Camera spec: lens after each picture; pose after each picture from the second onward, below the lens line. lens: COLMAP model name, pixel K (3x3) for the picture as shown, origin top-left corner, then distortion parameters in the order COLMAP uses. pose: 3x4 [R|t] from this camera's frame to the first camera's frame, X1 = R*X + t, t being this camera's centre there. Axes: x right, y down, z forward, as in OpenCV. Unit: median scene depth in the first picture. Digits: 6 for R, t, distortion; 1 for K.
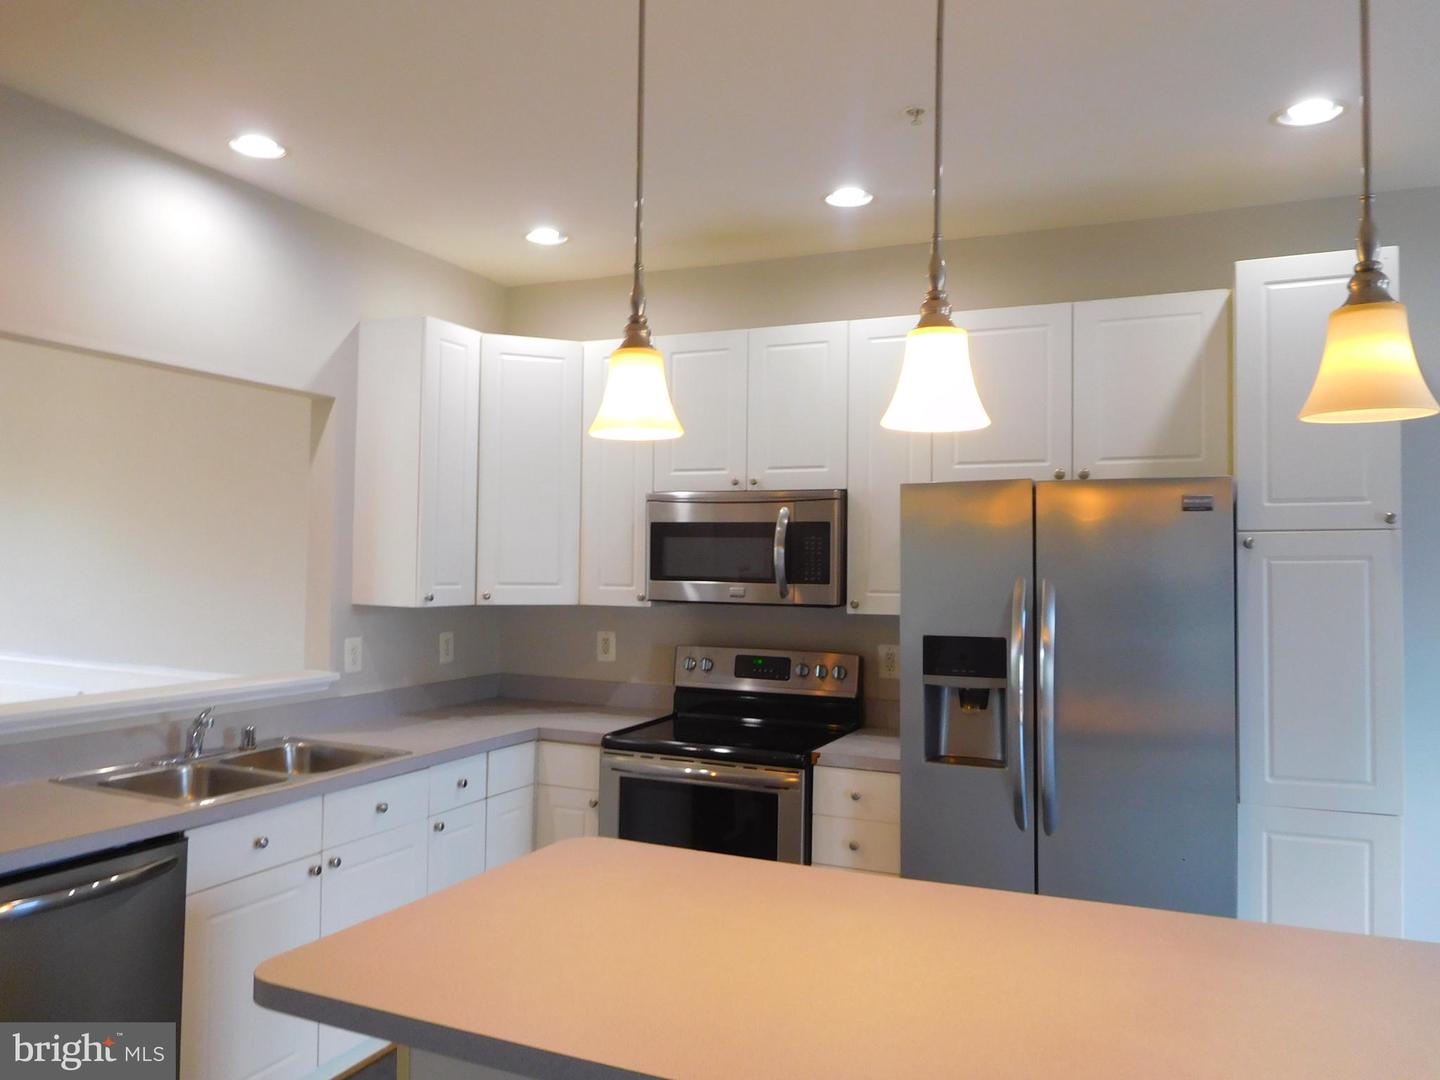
lens RADIAL K [[1082.7, 0, 723.4], [0, 1082.7, 534.7], [0, 0, 1]] dist [-0.008061, -0.002221]
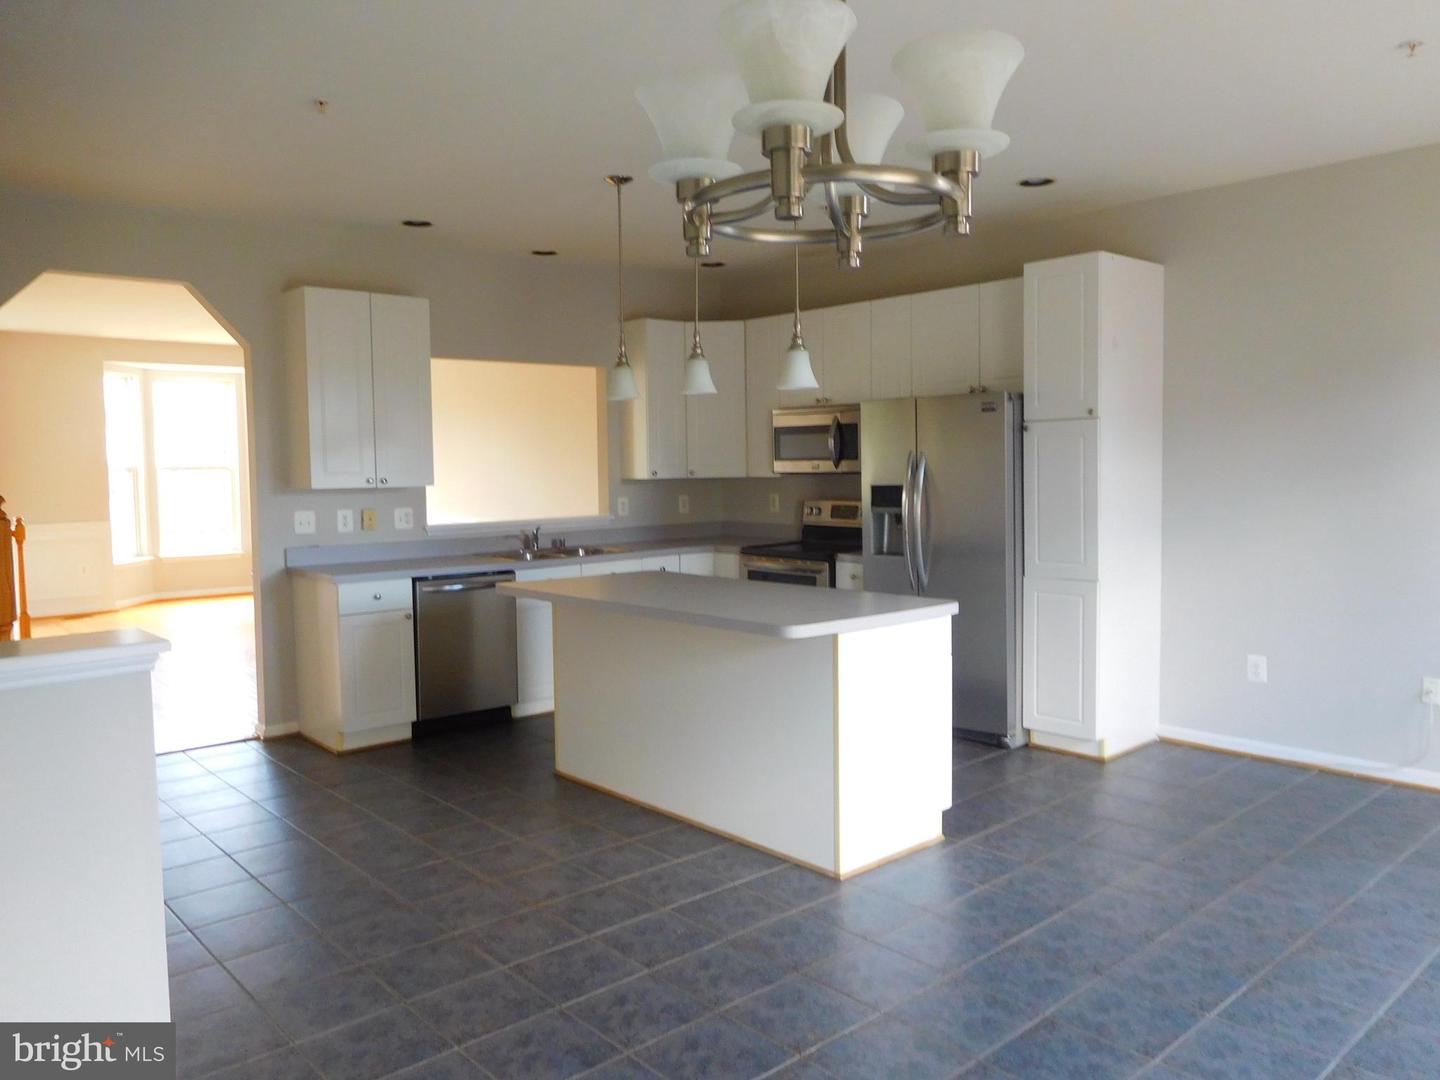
lens RADIAL K [[1070.7, 0, 720.0], [0, 1070.7, 540.0], [0, 0, 1]] dist [-0.024700, -0.003137]
pose [[0.910240, 0.002221, -0.414074, 0.583719], [0.040359, 0.994749, 0.094055, 0.004360], [0.412109, -0.102324, 0.905371, -0.611968]]
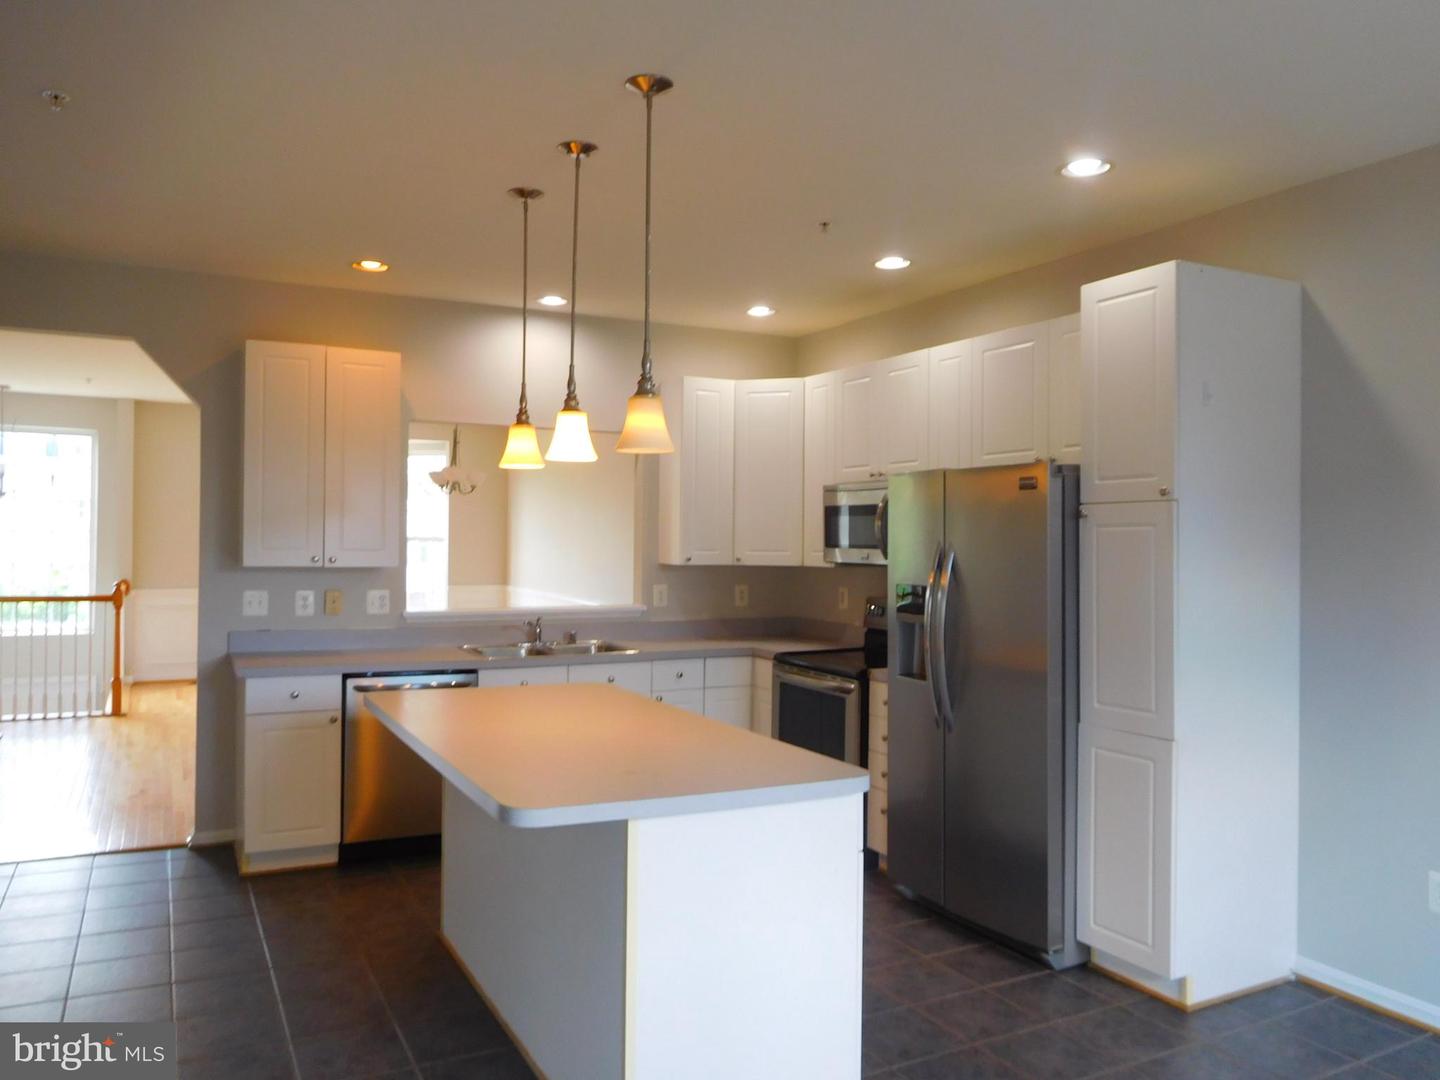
lens RADIAL K [[1070.7, 0, 720.0], [0, 1070.7, 540.0], [0, 0, 1]] dist [-0.024700, -0.003137]
pose [[0.784545, -0.005001, -0.620051, 0.714105], [0.018123, 0.999725, 0.014868, 0.009080], [0.619807, -0.022902, 0.784420, -0.170725]]
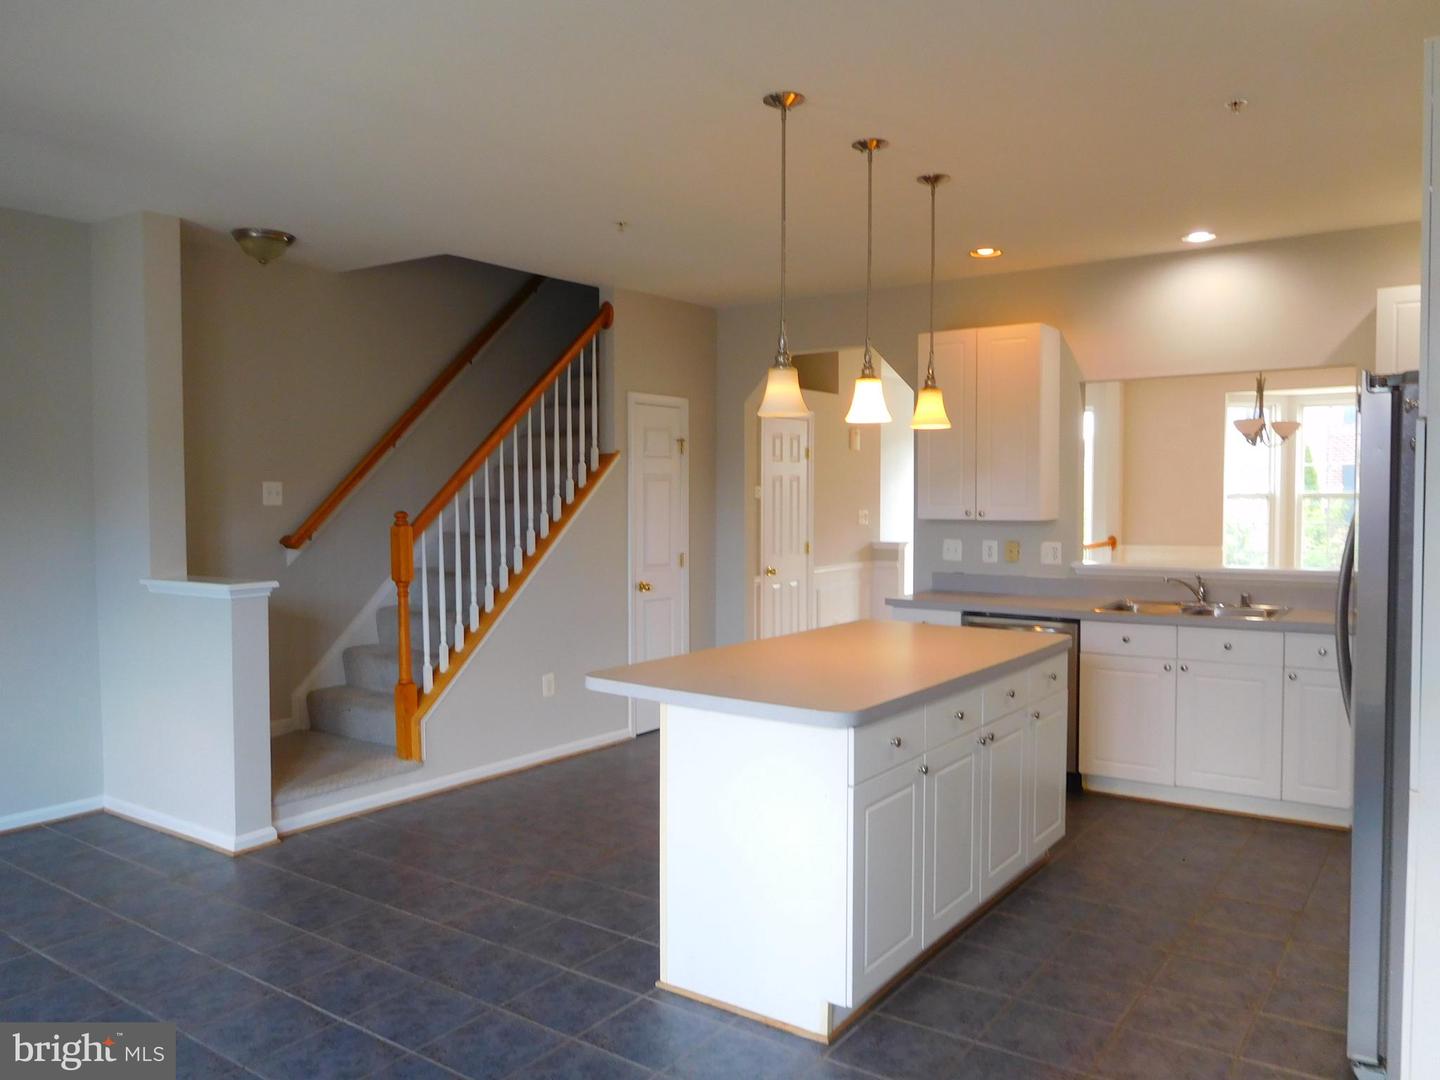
lens RADIAL K [[1060.5, 0, 723.9], [0, 1060.5, 540.2], [0, 0, 1]] dist [-0.021355, -0.004642]
pose [[-0.189261, 0.025086, -0.981606, 1.073068], [0.027656, 0.999413, 0.020209, 0.041107], [0.981537, -0.023323, -0.189844, 0.483724]]
